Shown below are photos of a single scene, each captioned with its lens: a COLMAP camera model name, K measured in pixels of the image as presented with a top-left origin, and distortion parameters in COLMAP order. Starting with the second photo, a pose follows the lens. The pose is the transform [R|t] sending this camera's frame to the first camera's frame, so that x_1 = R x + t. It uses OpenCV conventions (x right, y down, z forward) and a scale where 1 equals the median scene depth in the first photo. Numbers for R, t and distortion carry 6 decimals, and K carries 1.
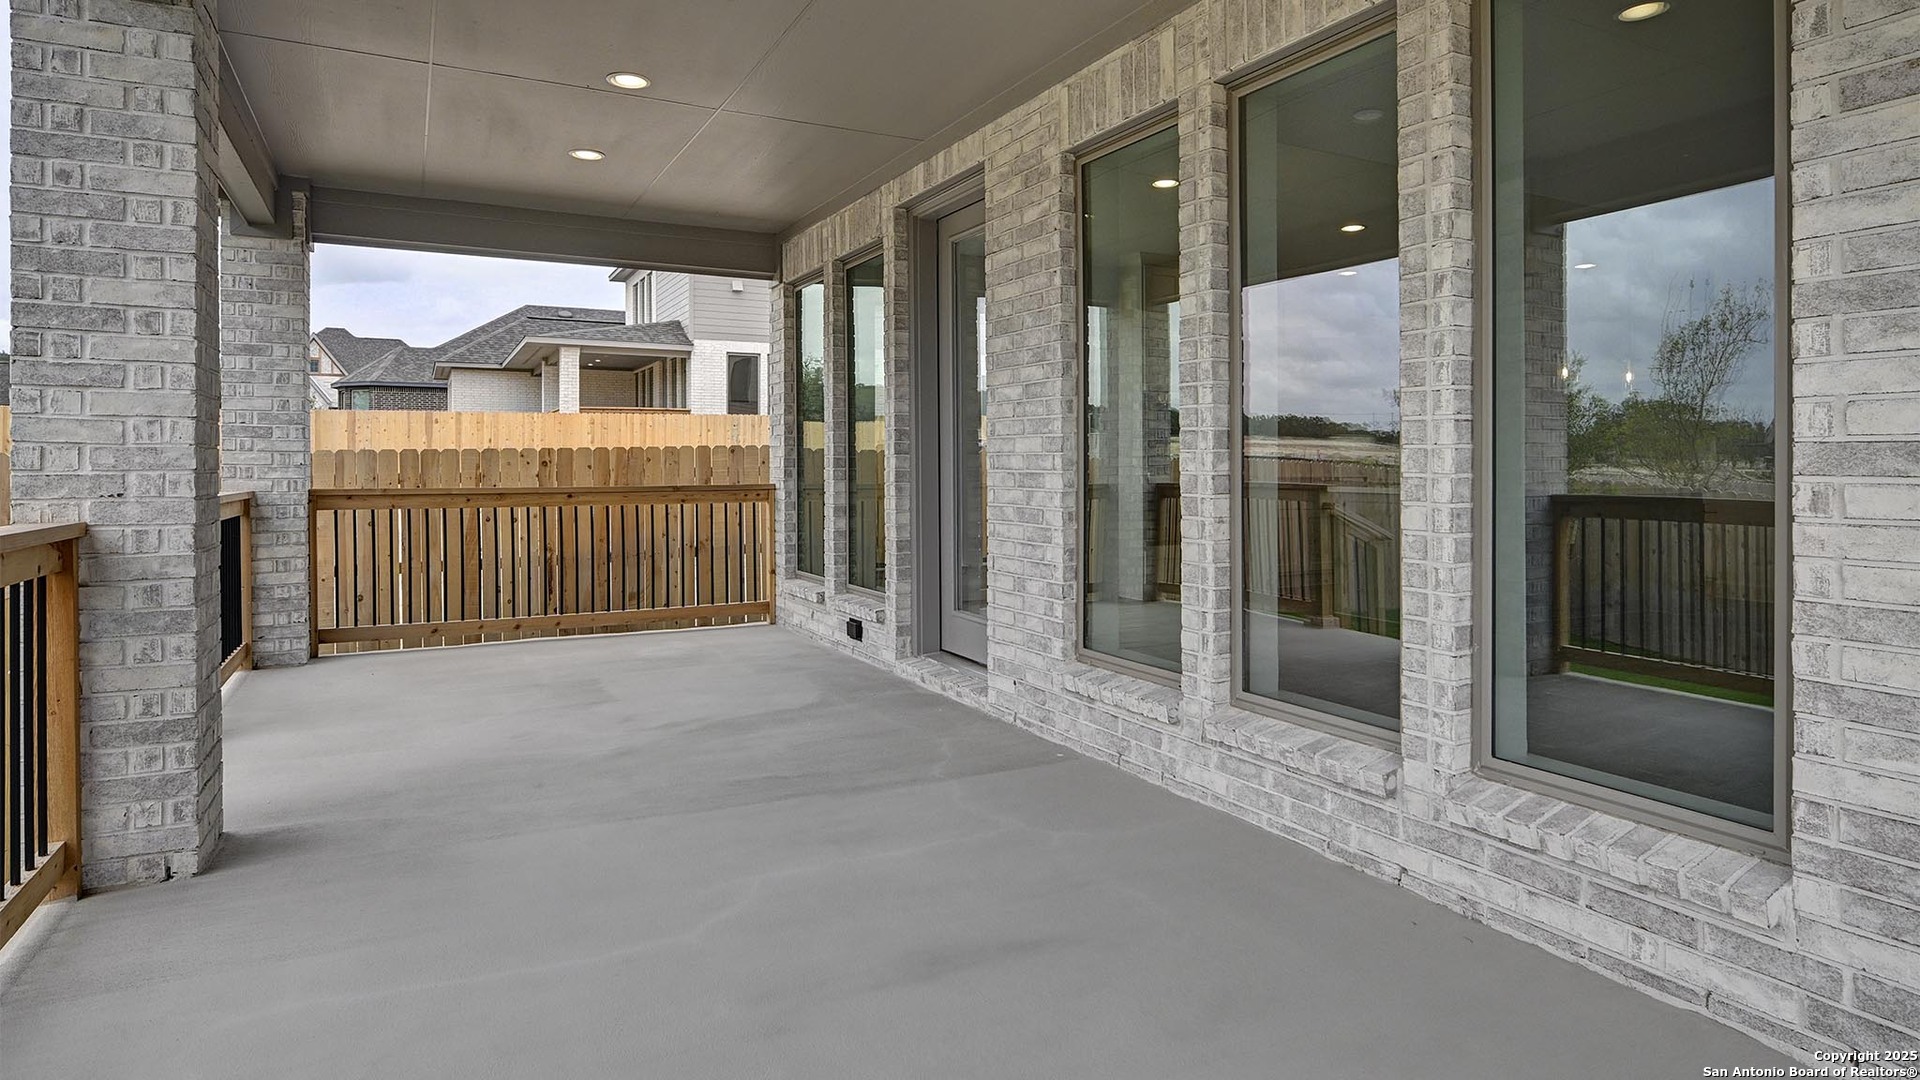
lens RADIAL K [[1067.1, 0, 958.9], [0, 1067.1, 468.0], [0, 0, 1]] dist [-0.009124, -0.000696]
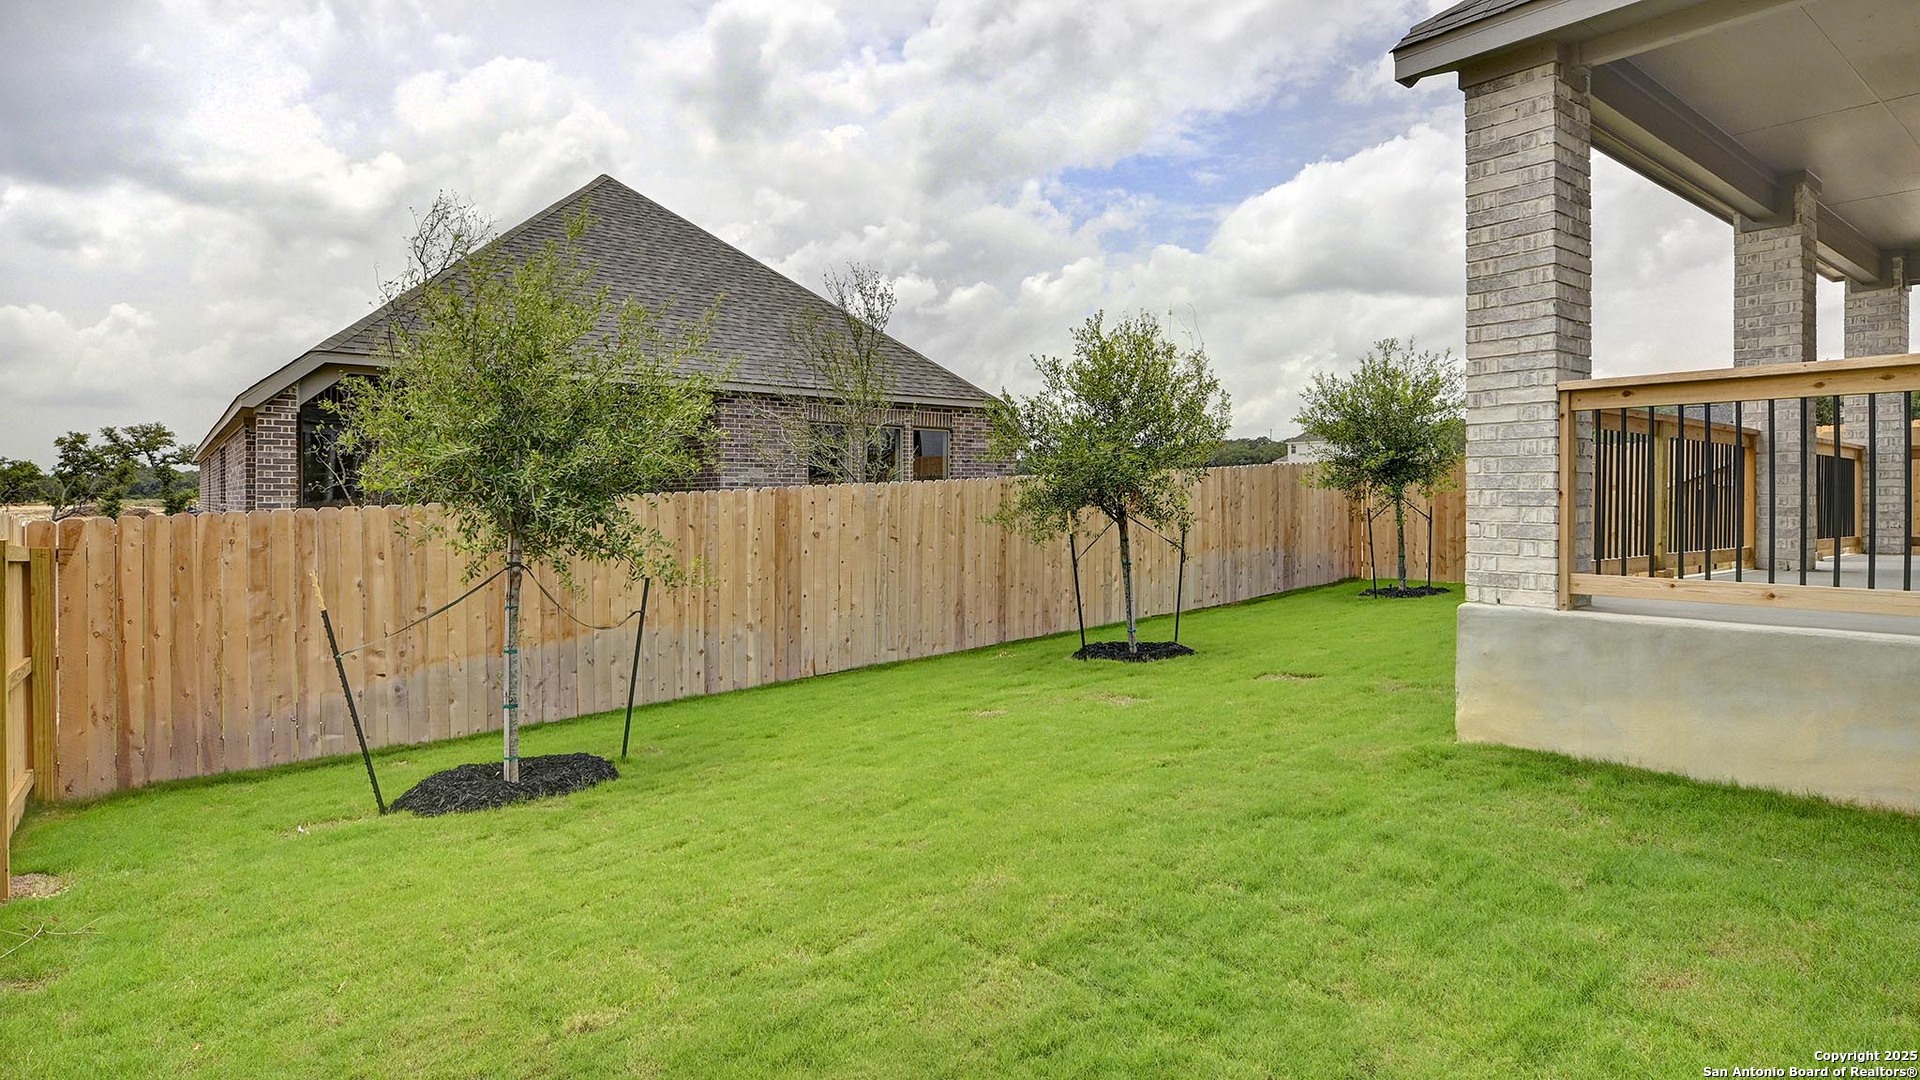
lens RADIAL K [[1067.1, 0, 958.9], [0, 1067.1, 528.4], [0, 0, 1]] dist [-0.009124, -0.000696]
pose [[0.217347, 0.020259, -0.975884, 1.300709], [0.001508, 0.999776, 0.021091, 0.230876], [0.976093, -0.006056, 0.217268, -1.490049]]
